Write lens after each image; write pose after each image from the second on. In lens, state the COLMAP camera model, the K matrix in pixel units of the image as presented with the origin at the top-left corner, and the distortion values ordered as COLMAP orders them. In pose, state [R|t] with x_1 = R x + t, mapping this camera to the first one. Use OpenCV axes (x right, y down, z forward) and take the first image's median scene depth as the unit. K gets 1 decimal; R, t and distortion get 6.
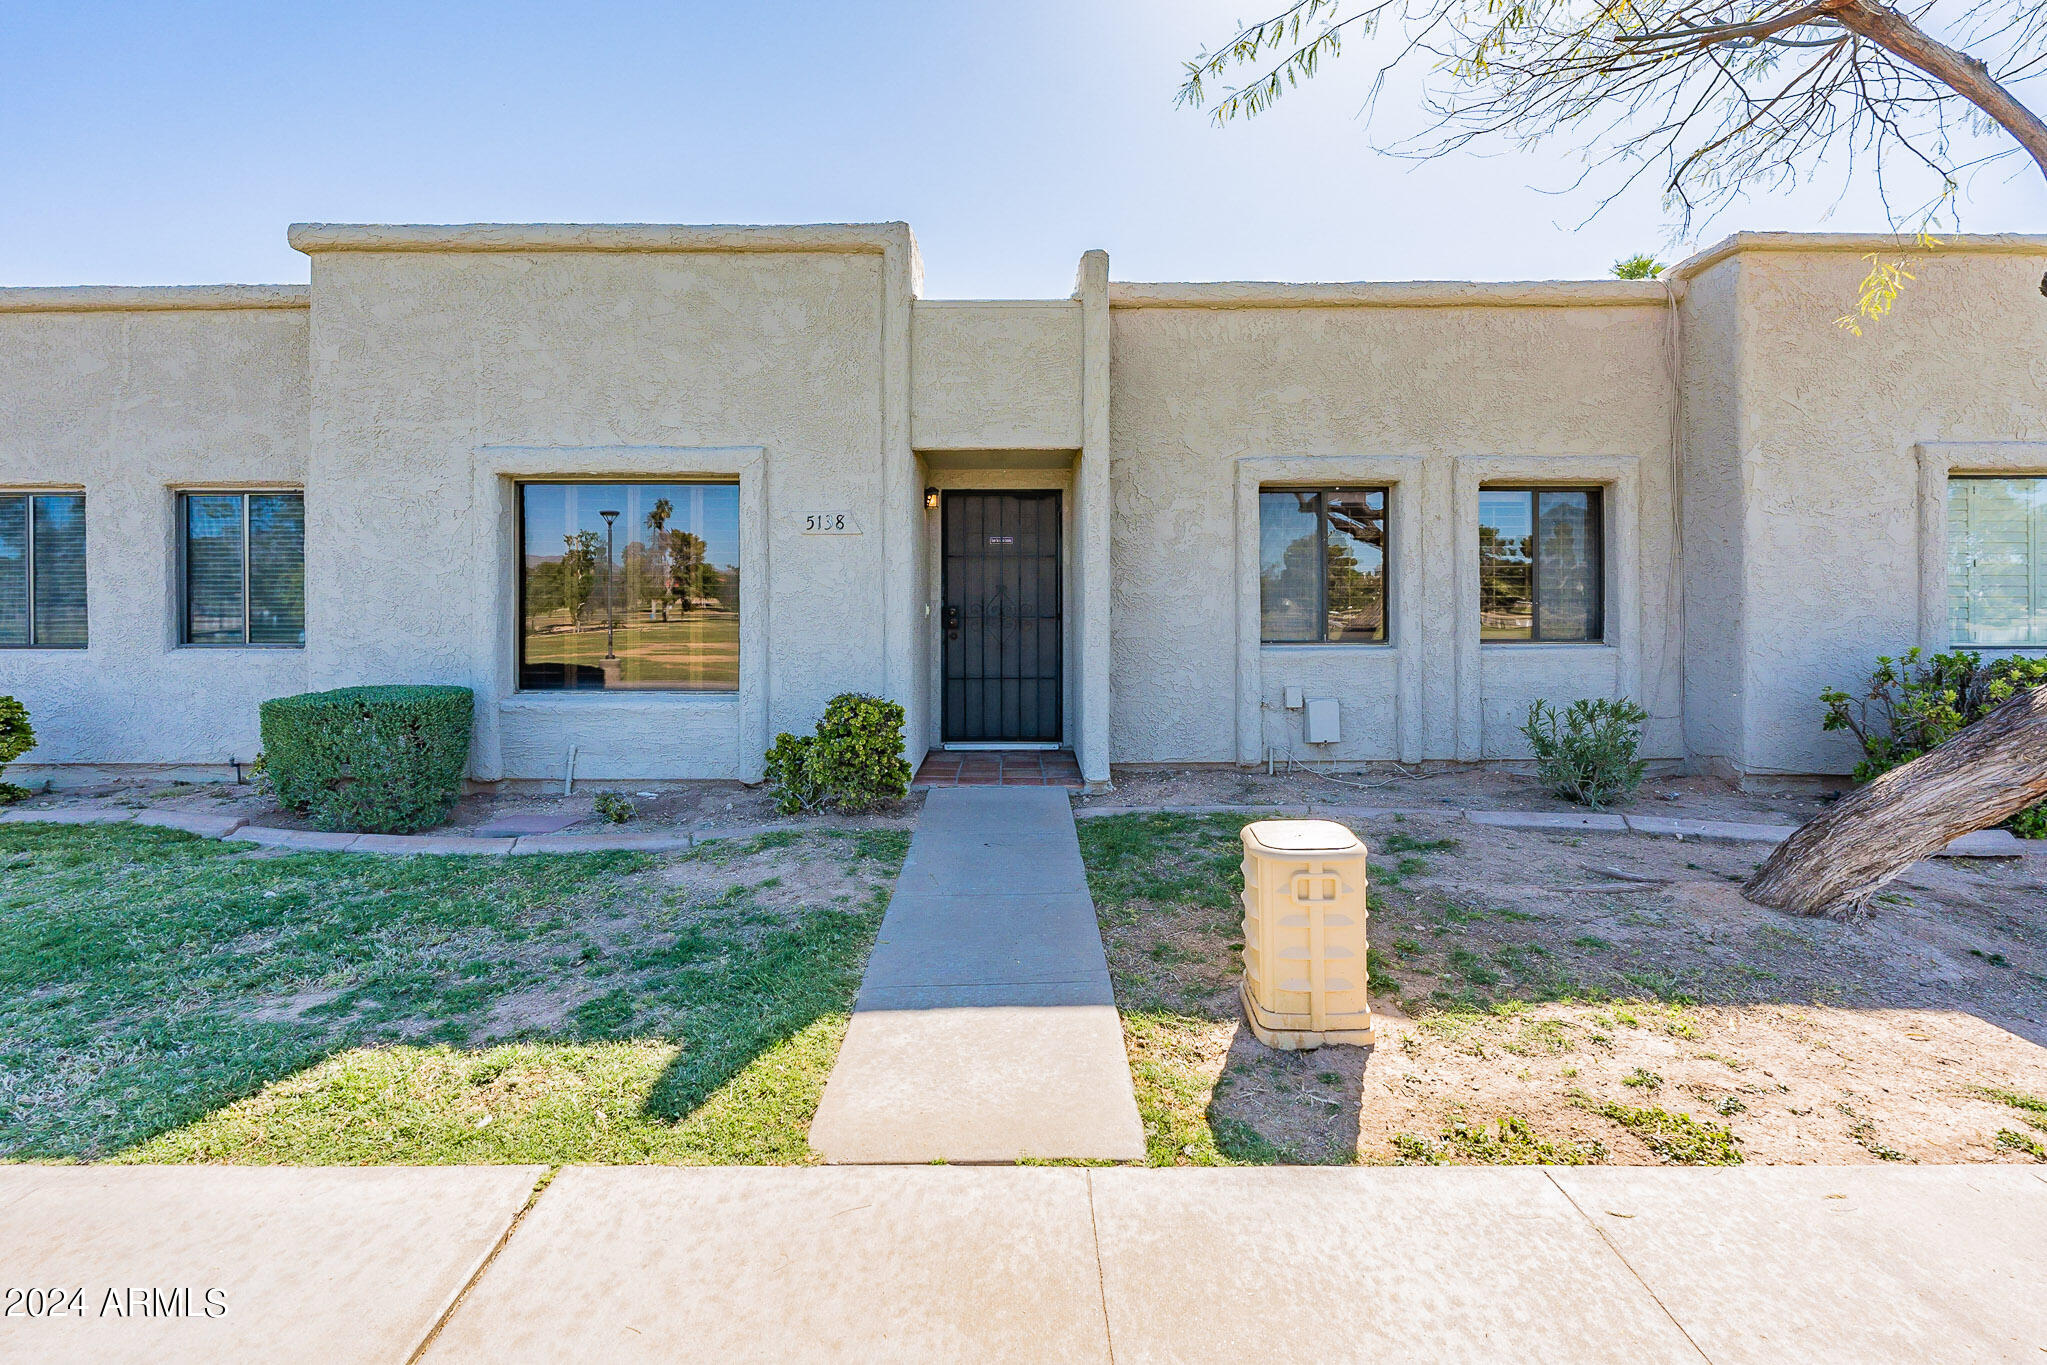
lens RADIAL K [[916.3, 0, 1026.6], [0, 916.3, 622.0], [0, 0, 1]] dist [-0.003390, -0.000103]
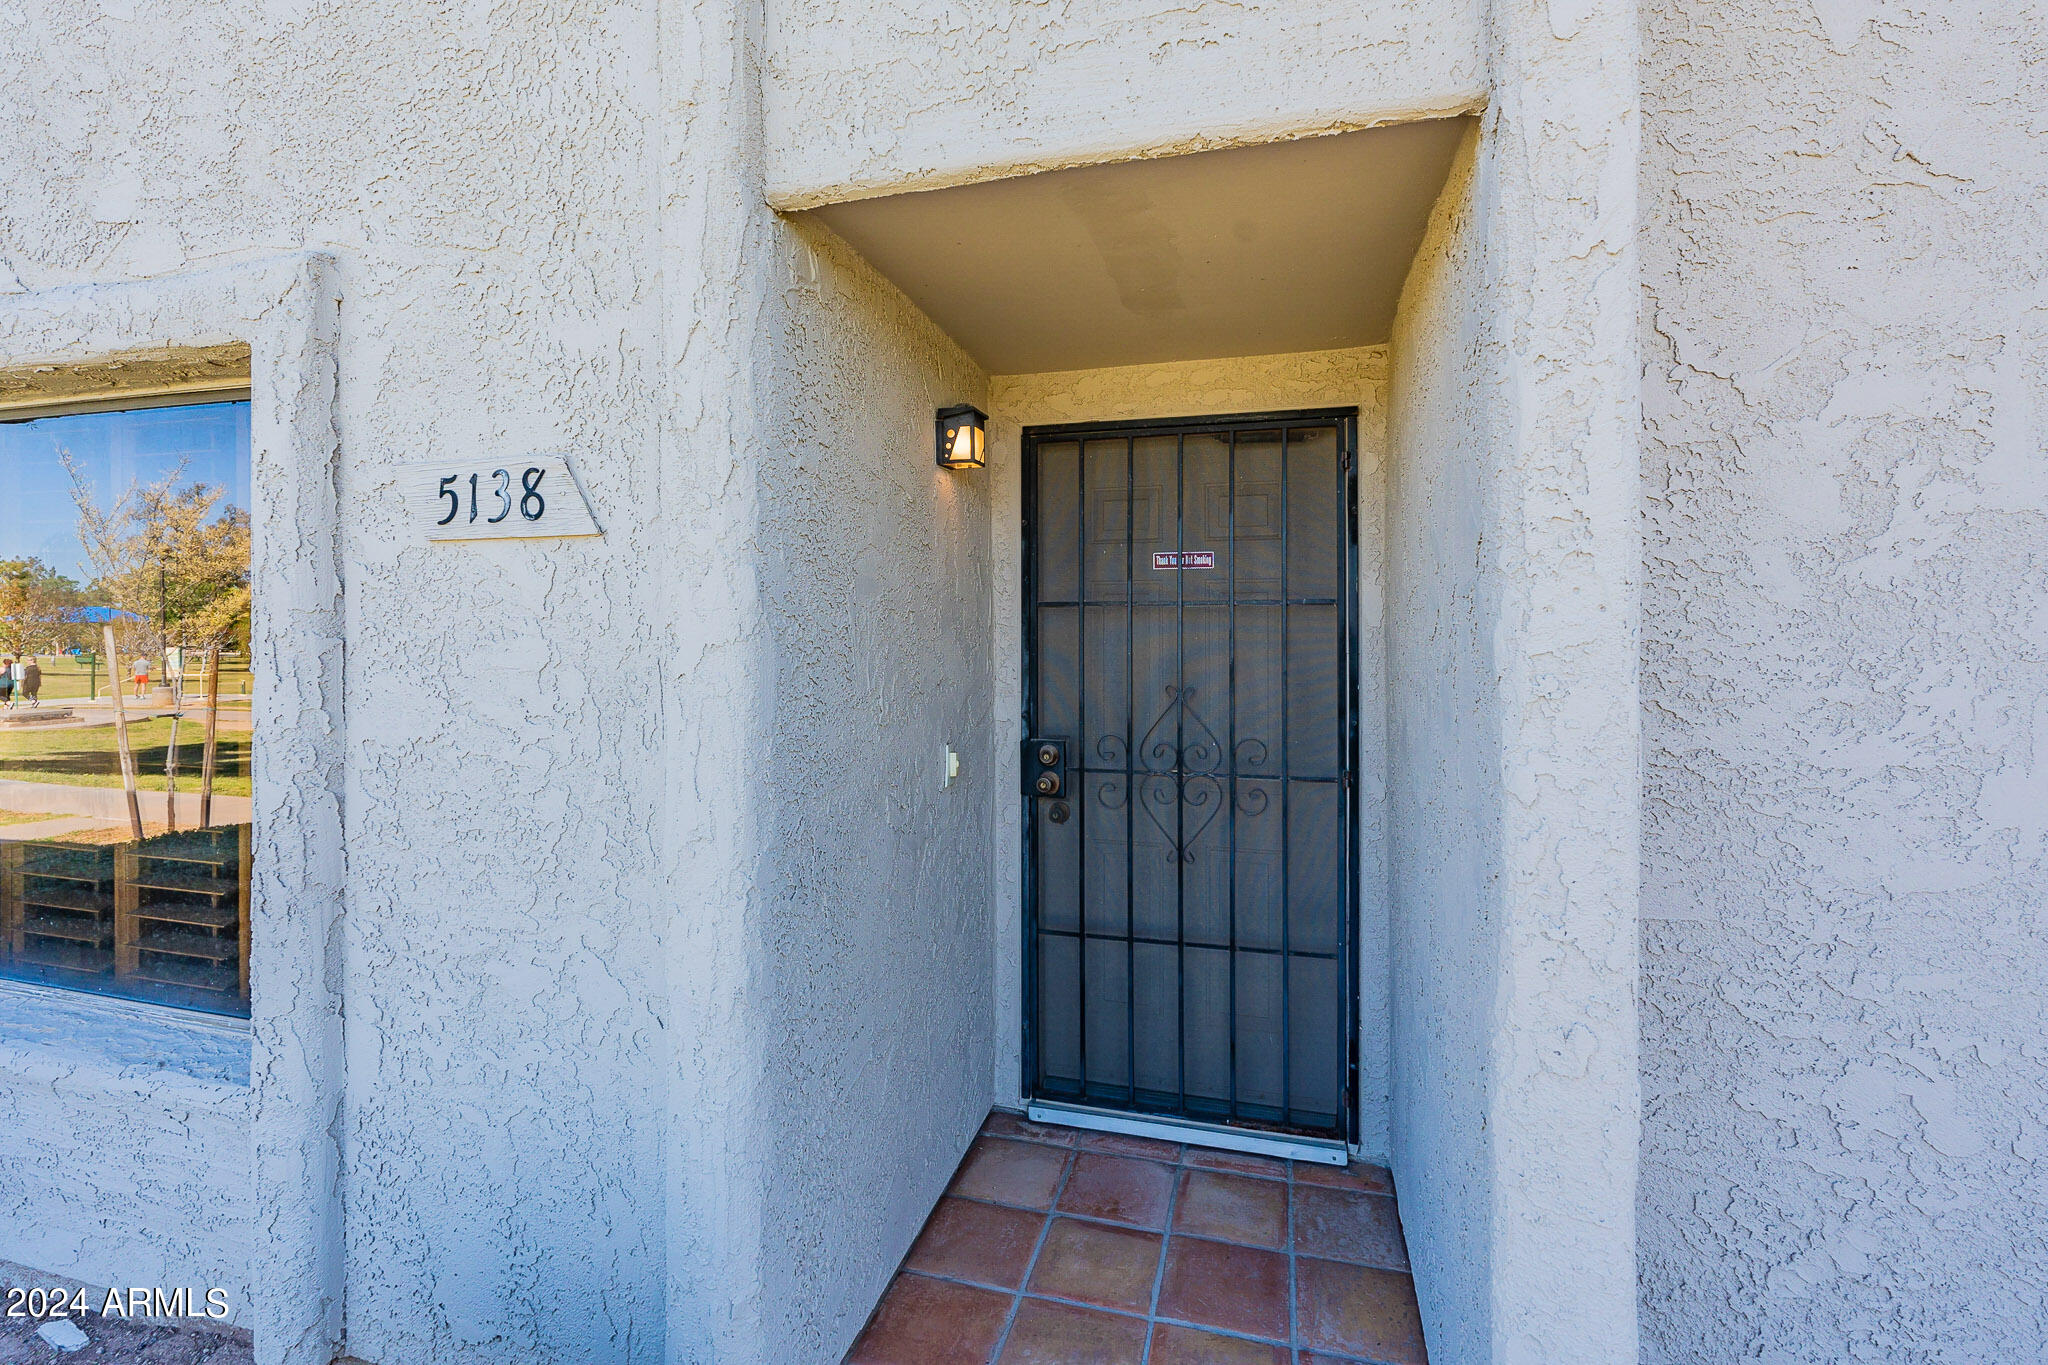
lens RADIAL K [[927.6, 0, 1069.4], [0, 927.6, 629.7], [0, 0, 1]] dist [0.000243, 0.000279]
pose [[0.972148, 0.000132, -0.234366, 0.015344], [-0.006523, 0.999628, -0.026493, -0.052040], [0.234275, 0.027284, 0.971787, 0.642761]]
